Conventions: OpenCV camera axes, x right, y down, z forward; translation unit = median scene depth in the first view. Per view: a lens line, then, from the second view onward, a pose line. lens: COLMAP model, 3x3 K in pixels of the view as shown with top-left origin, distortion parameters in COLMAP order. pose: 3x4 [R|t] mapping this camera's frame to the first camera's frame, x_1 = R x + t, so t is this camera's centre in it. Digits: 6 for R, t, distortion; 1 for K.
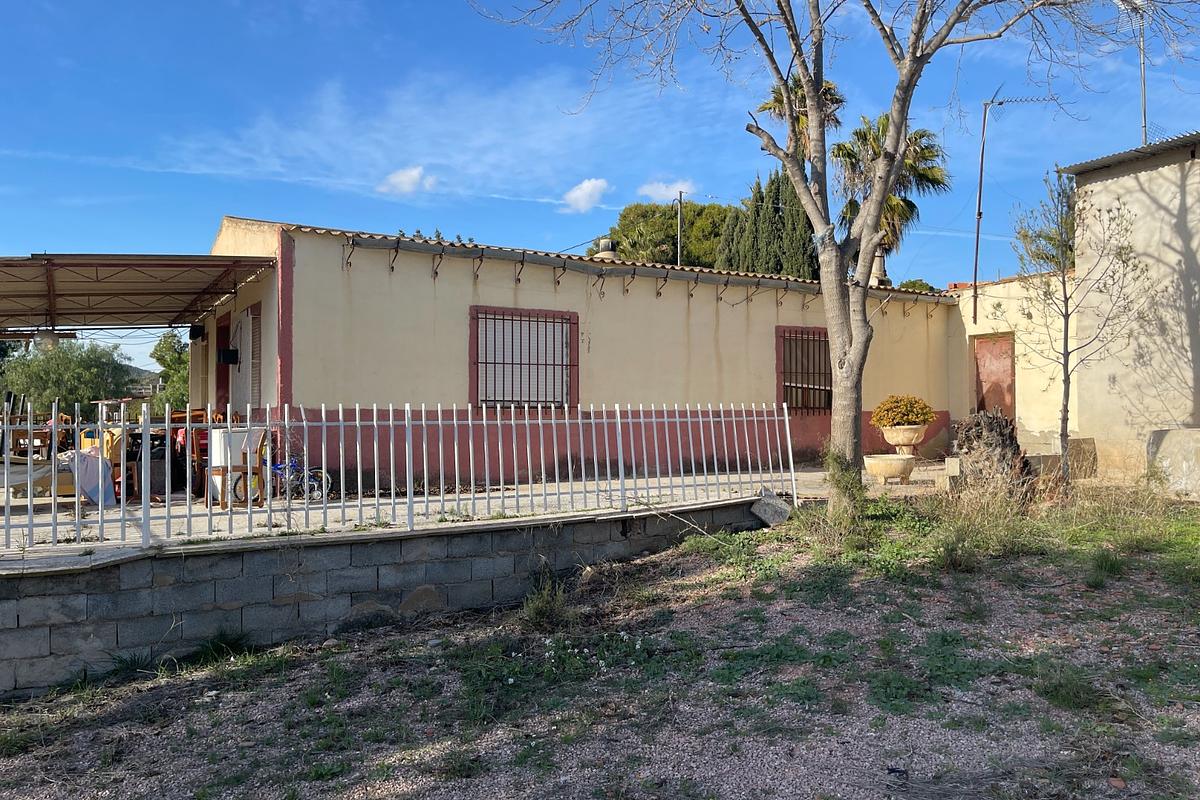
lens RADIAL K [[906.0, 0, 601.8], [0, 906.0, 393.5], [0, 0, 1]] dist [0.037120, -0.028075]
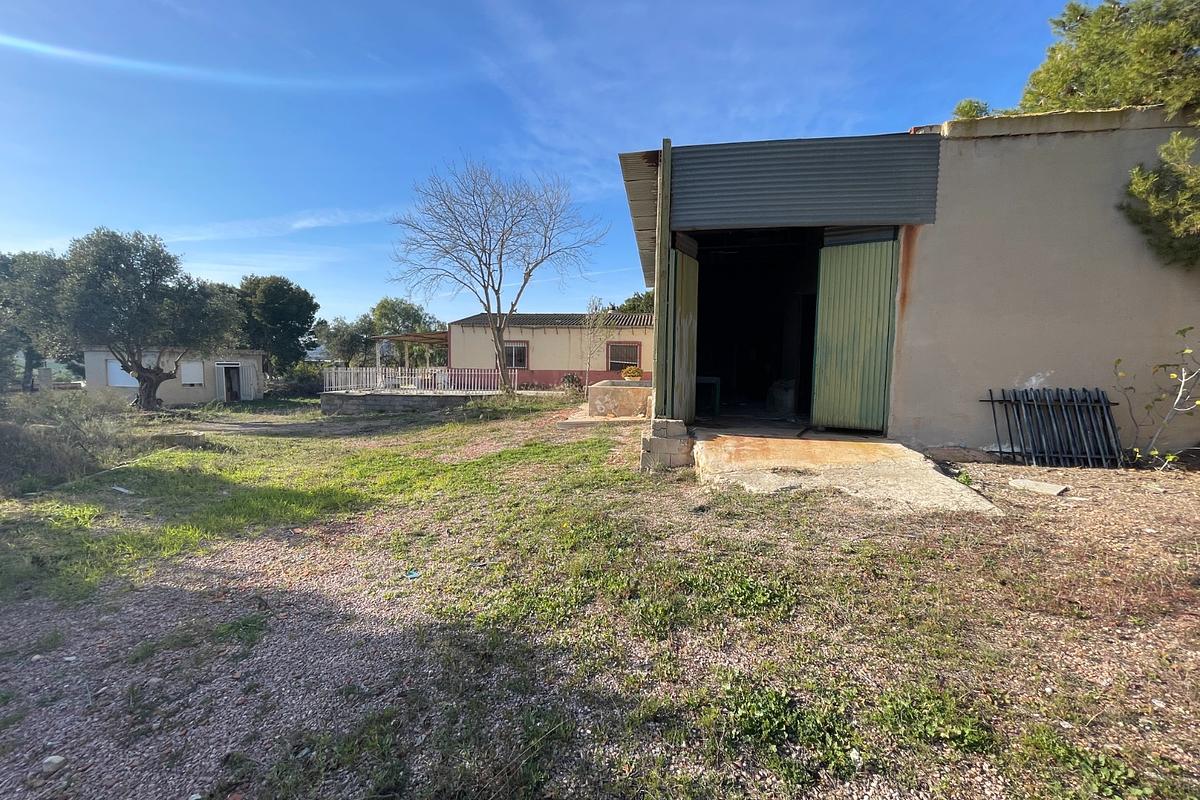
lens RADIAL K [[483.4, 0, 595.5], [0, 483.4, 399.4], [0, 0, 1]] dist [-0.000819, 0.001367]
pose [[0.792758, 0.058035, -0.606767, 1.348795], [0.000880, 0.995347, 0.096352, -0.046526], [0.609536, -0.076918, 0.789018, -0.297885]]
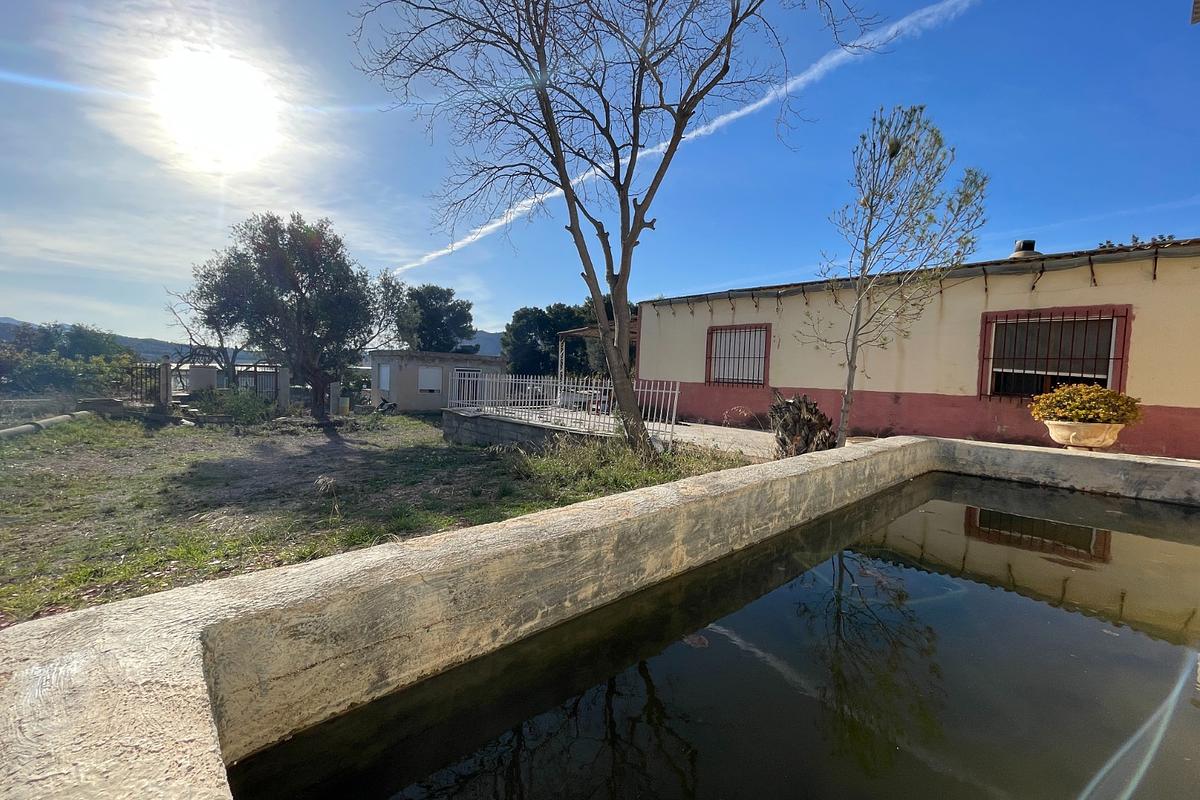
lens RADIAL K [[483.4, 0, 597.9], [0, 483.4, 396.9], [0, 0, 1]] dist [-0.000819, 0.001367]
pose [[0.205600, 0.058782, -0.976869, 0.776427], [-0.012317, 0.998271, 0.057477, -0.007773], [0.978559, 0.000215, 0.205969, 0.572114]]
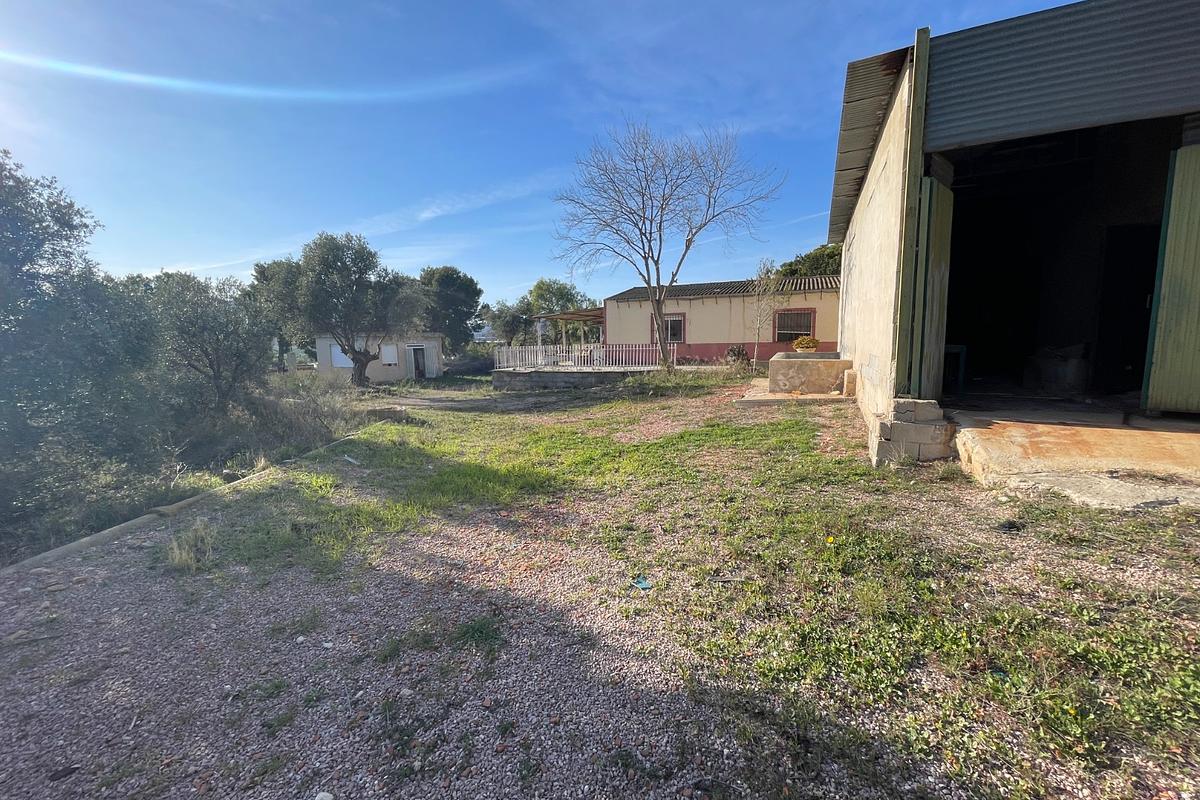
lens RADIAL K [[483.4, 0, 595.3], [0, 483.4, 398.4], [0, 0, 1]] dist [-0.000819, 0.001367]
pose [[0.587928, 0.091320, -0.803742, 1.255493], [0.036712, 0.989571, 0.139287, -0.041876], [0.808080, -0.111397, 0.578444, -0.294588]]
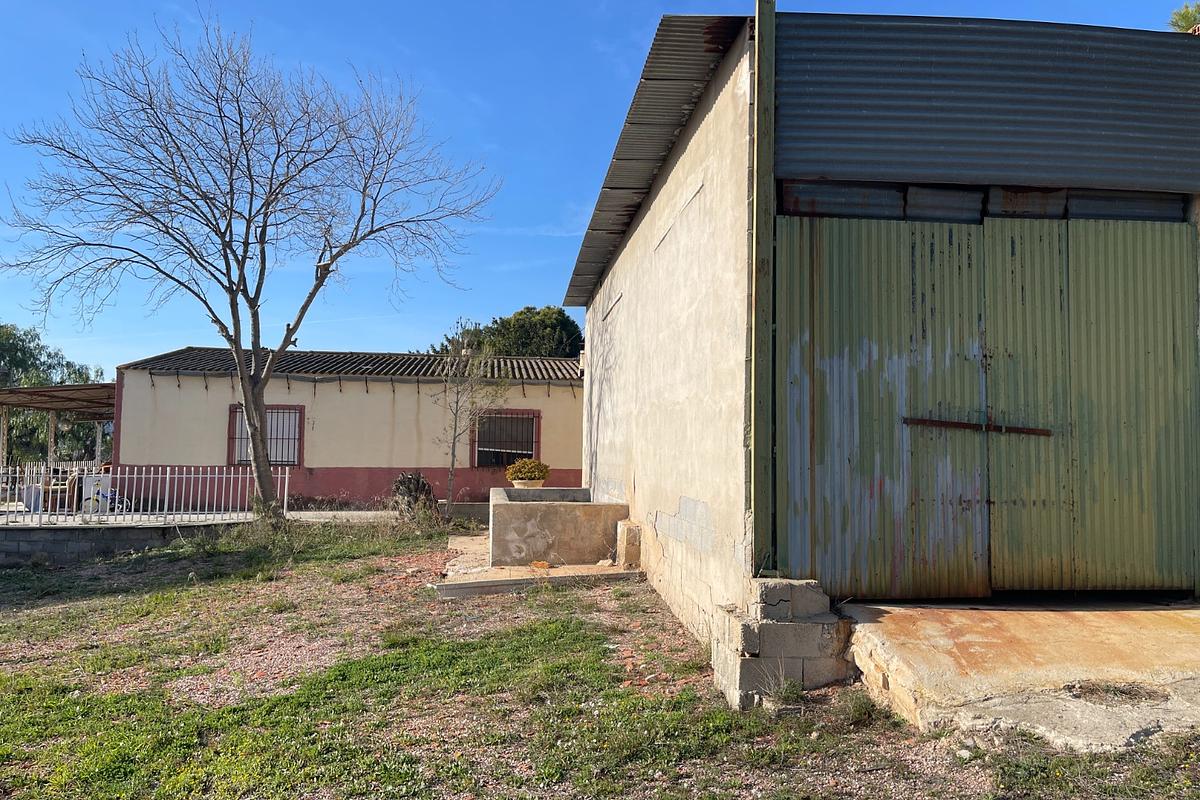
lens RADIAL K [[906.0, 0, 604.5], [0, 906.0, 402.2], [0, 0, 1]] dist [0.037120, -0.028075]
pose [[0.916752, -0.010340, -0.399322, 1.173179], [-0.003427, 0.999425, -0.033747, -0.045509], [0.399442, 0.032306, 0.916189, -0.282928]]
